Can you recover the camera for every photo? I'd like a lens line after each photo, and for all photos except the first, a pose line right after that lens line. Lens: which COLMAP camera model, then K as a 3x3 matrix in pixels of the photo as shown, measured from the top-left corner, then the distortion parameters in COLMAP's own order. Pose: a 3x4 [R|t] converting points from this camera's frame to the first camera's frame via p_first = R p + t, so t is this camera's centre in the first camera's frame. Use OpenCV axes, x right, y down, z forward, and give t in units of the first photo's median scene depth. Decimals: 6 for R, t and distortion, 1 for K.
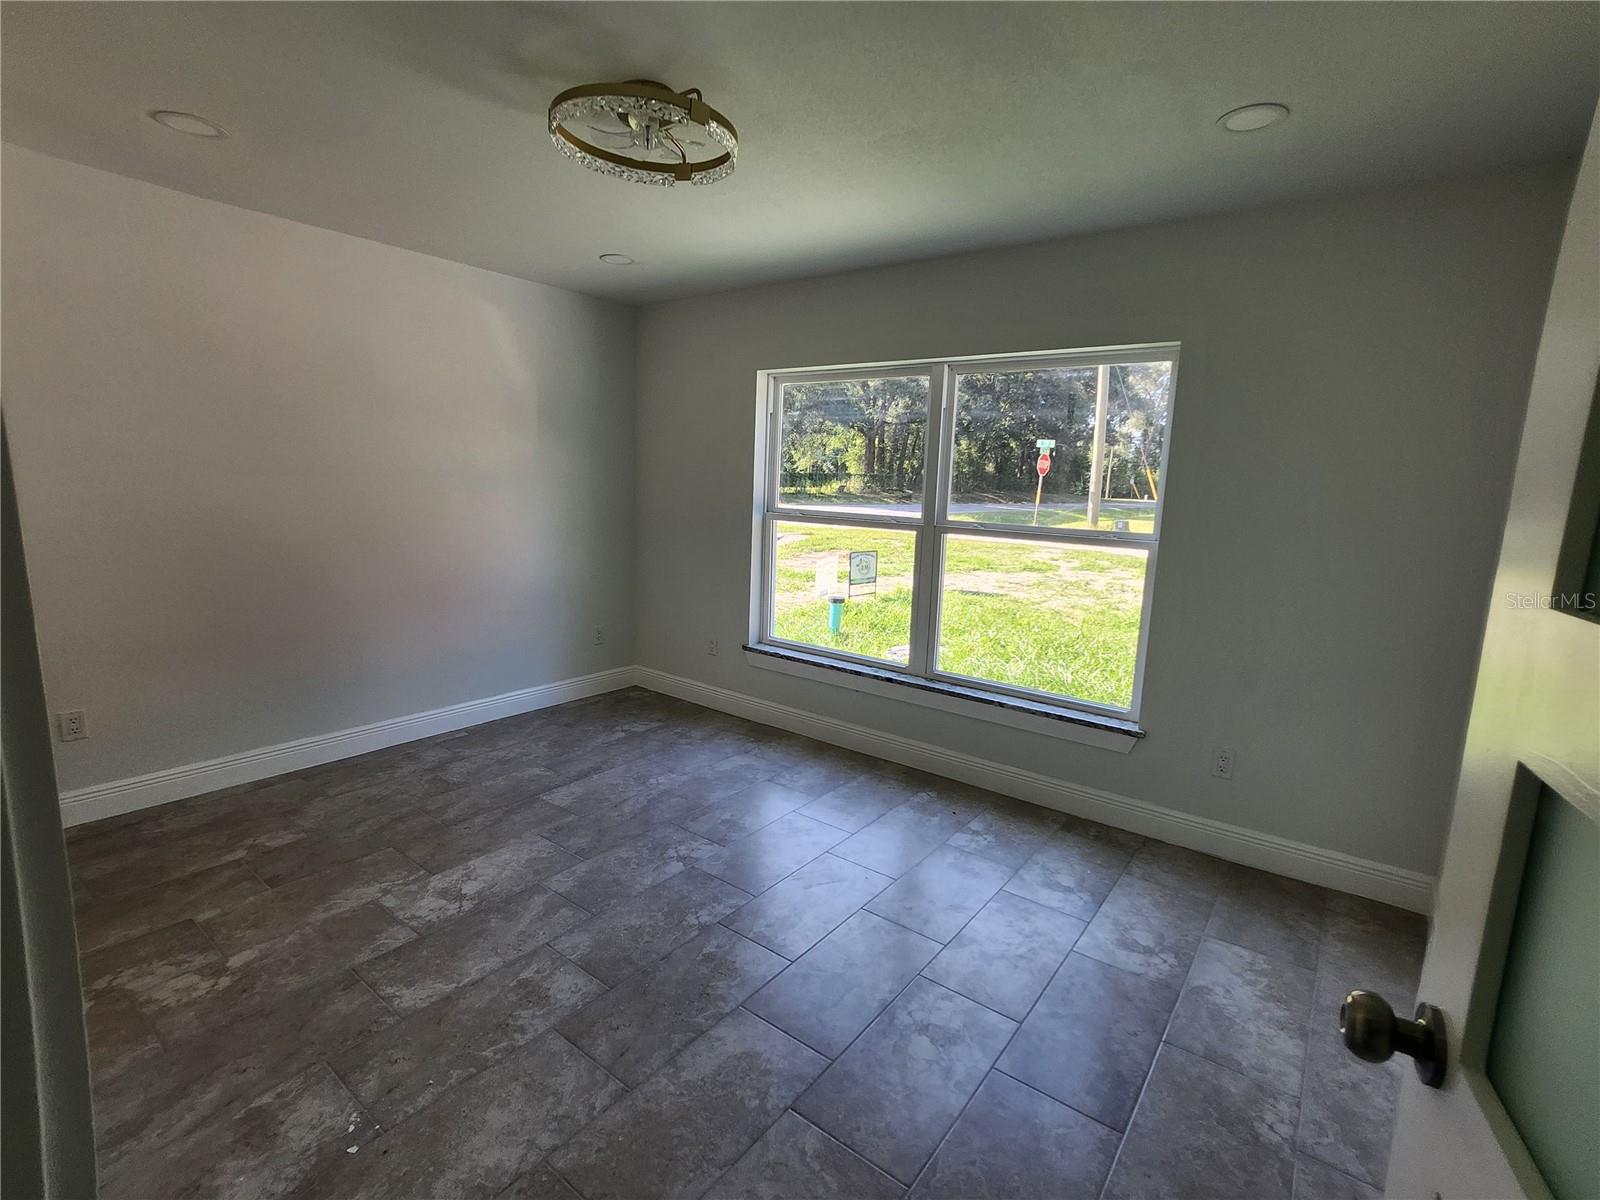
lens RADIAL K [[749.2, 0, 797.0], [0, 749.2, 602.7], [0, 0, 1]] dist [-0.016963, 0.000964]
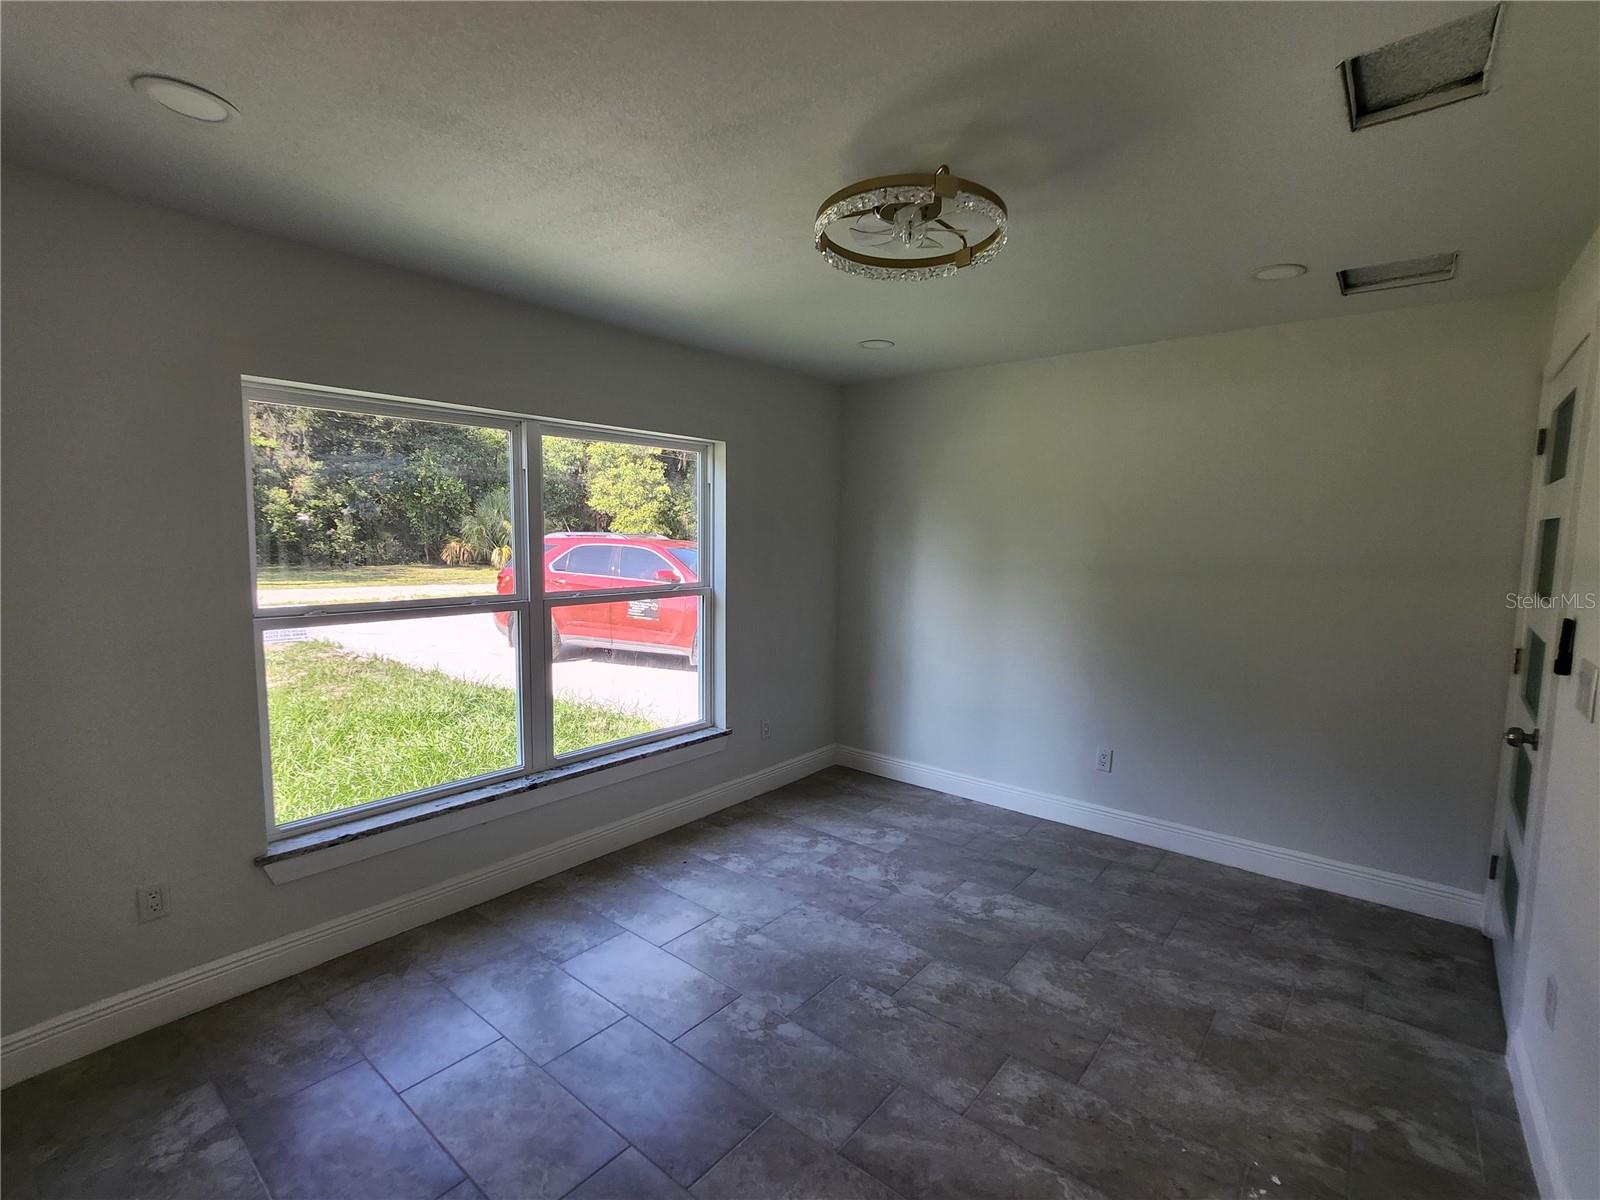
lens RADIAL K [[749.2, 0, 797.0], [0, 749.2, 602.7], [0, 0, 1]] dist [-0.016963, 0.000964]
pose [[0.036435, -0.133803, 0.990338, -0.929581], [0.154950, 0.979767, 0.126674, -0.223012], [-0.987250, 0.148838, 0.056430, 0.869904]]
